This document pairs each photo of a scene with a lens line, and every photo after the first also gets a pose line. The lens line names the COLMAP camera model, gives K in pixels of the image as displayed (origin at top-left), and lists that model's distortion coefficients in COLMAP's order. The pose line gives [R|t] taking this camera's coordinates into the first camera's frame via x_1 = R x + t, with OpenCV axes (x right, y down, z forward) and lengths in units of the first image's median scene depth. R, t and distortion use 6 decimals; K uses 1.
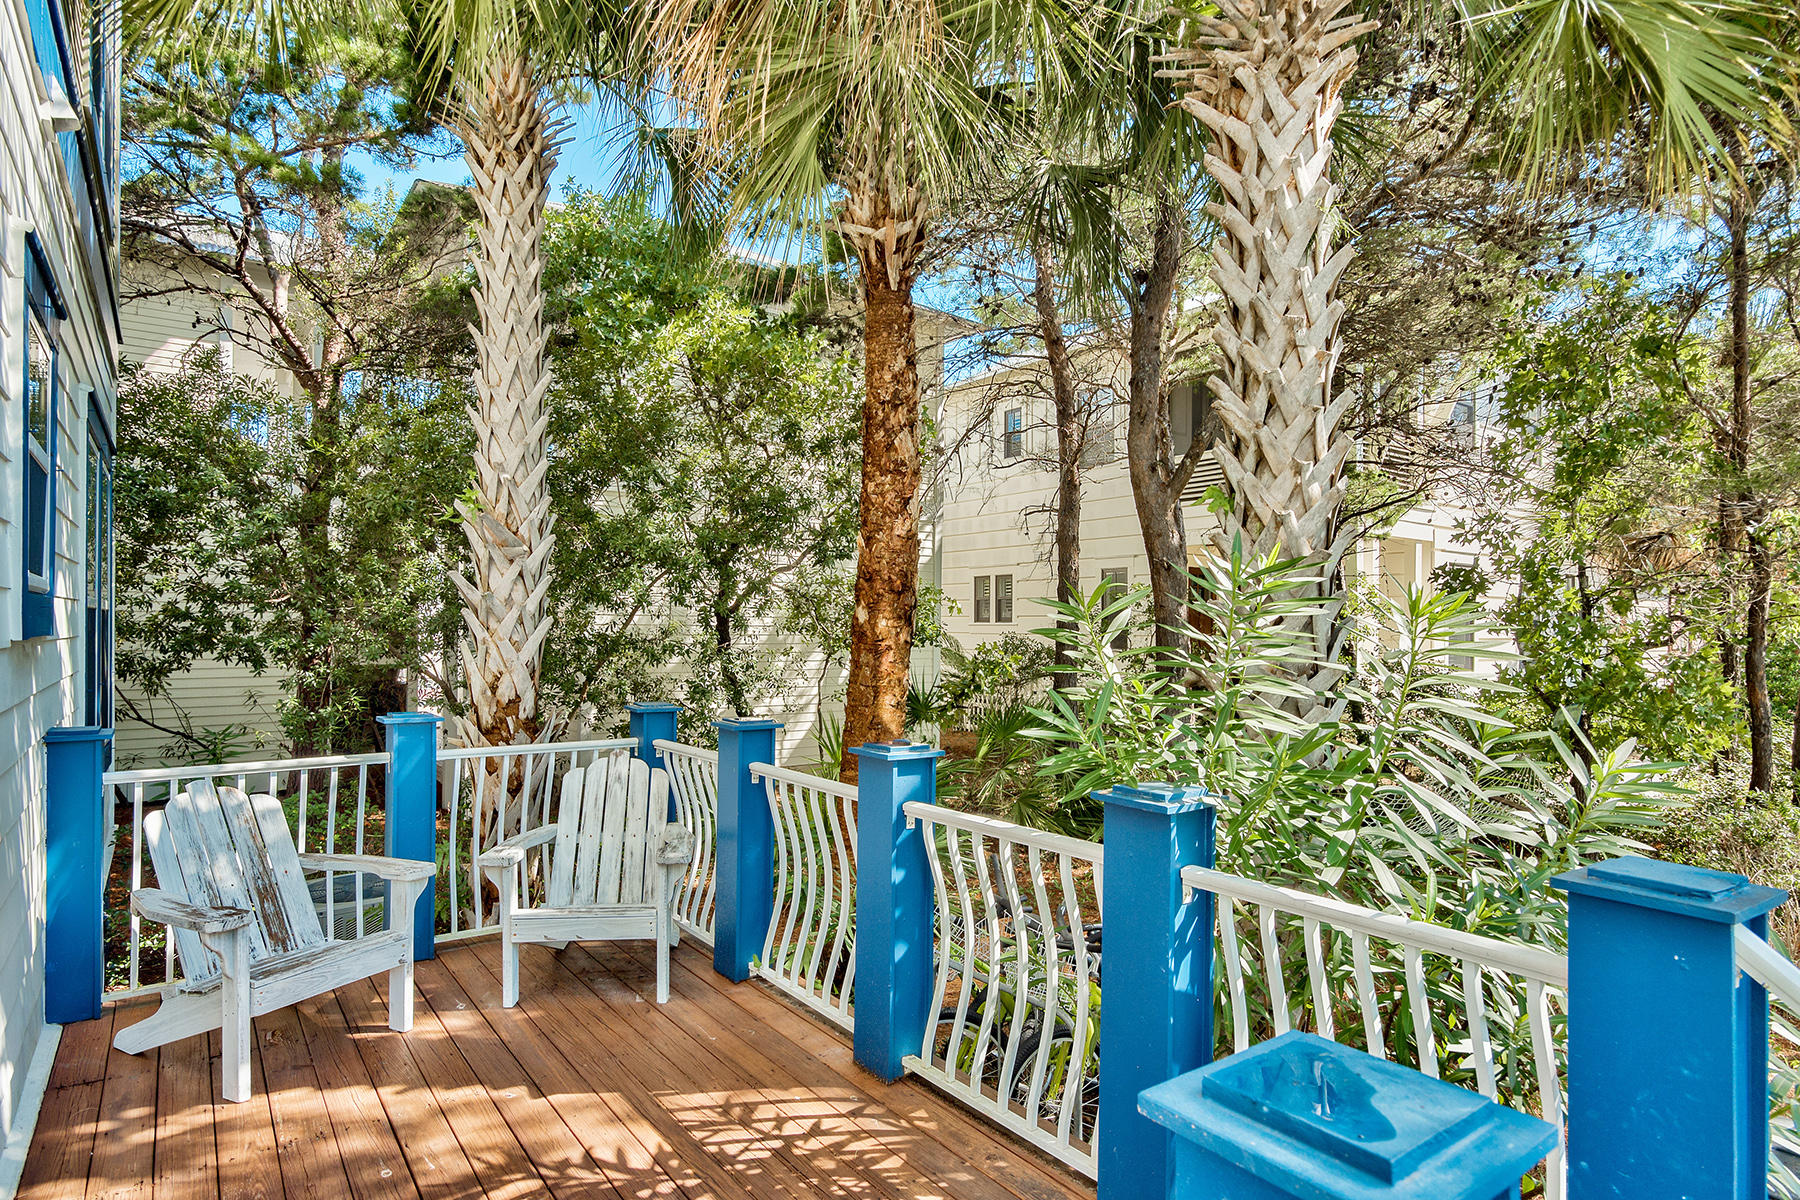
lens RADIAL K [[984.1, 0, 900.0], [0, 984.1, 600.0], [0, 0, 1]] dist [0.002160, -0.001431]
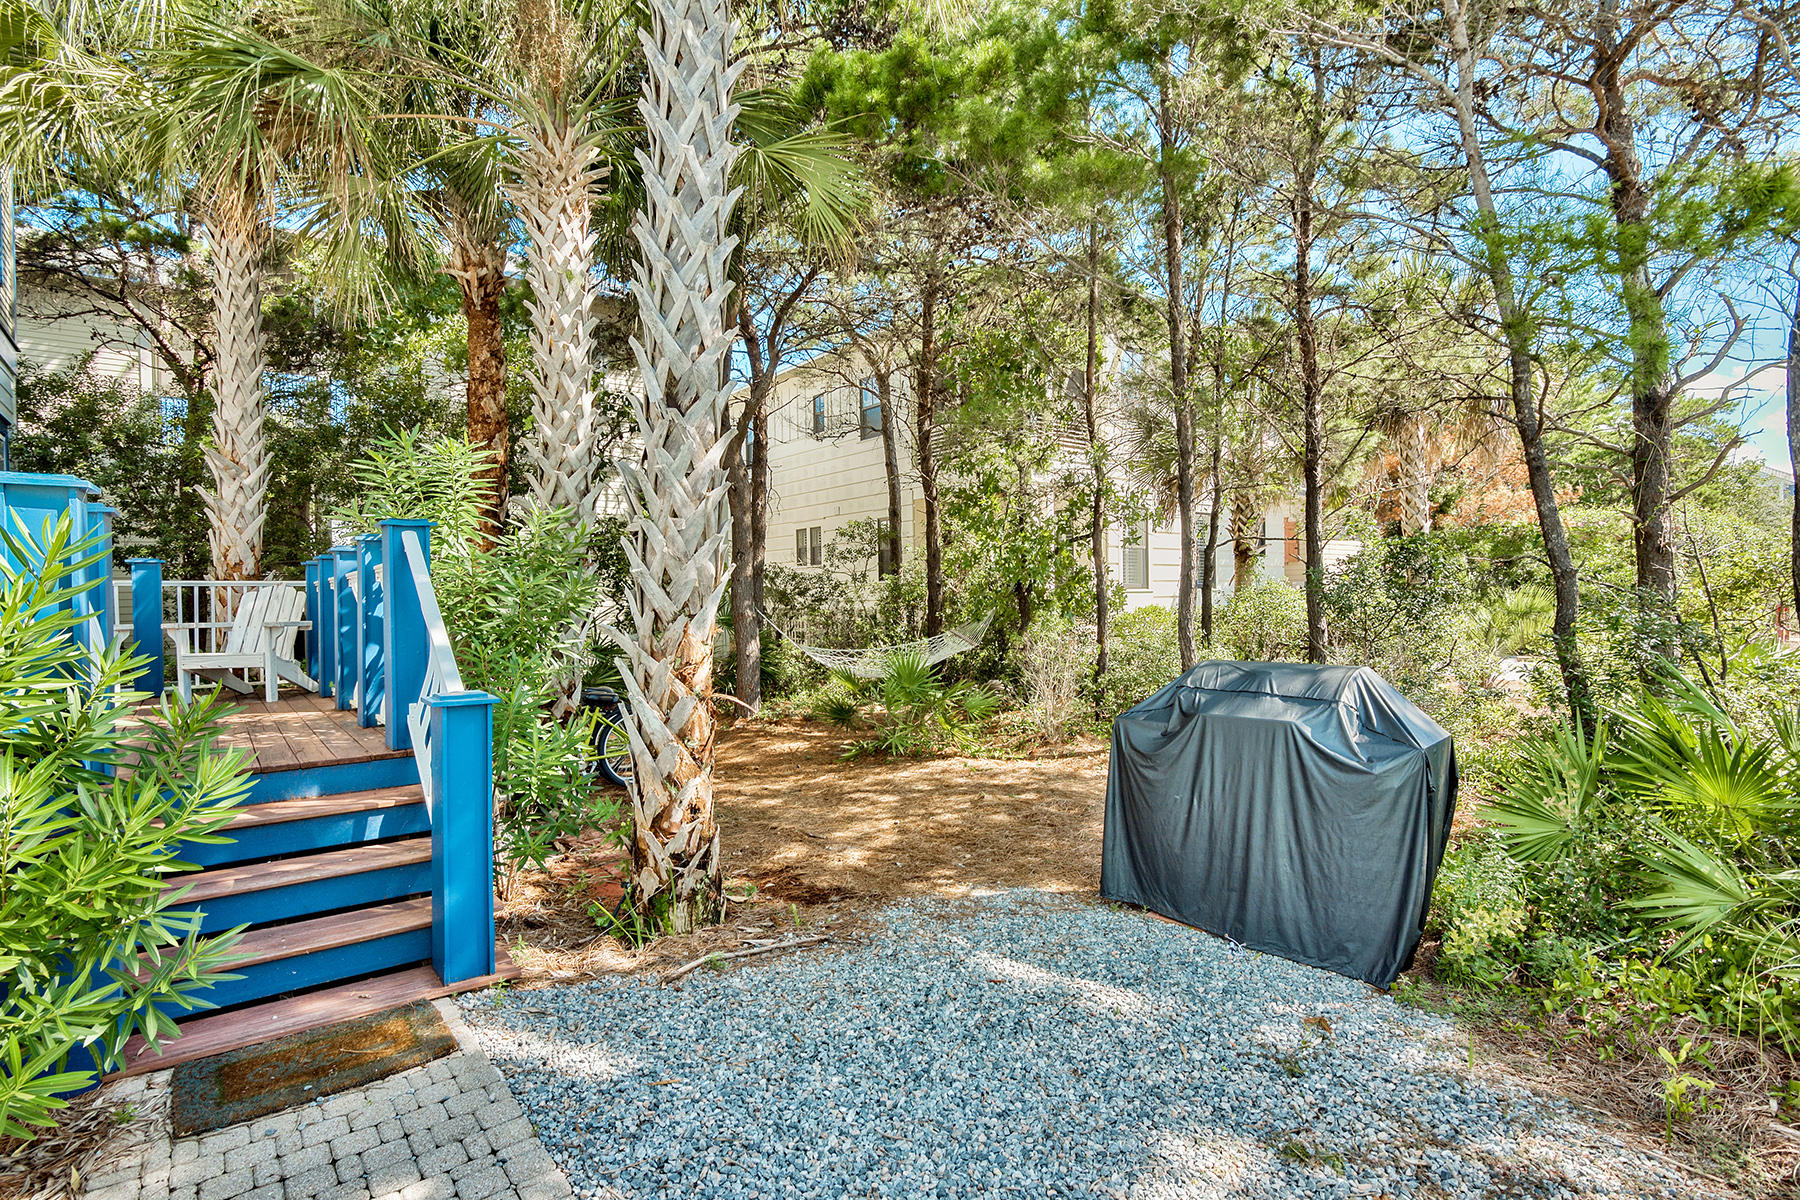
lens RADIAL K [[892.6, 0, 900.0], [0, 892.6, 600.0], [0, 0, 1]] dist [-0.004890, -0.001085]
pose [[0.998755, -0.028911, 0.040661, 0.475588], [0.027748, 0.999198, 0.028876, 0.108768], [-0.041463, -0.027712, 0.998756, -0.396745]]
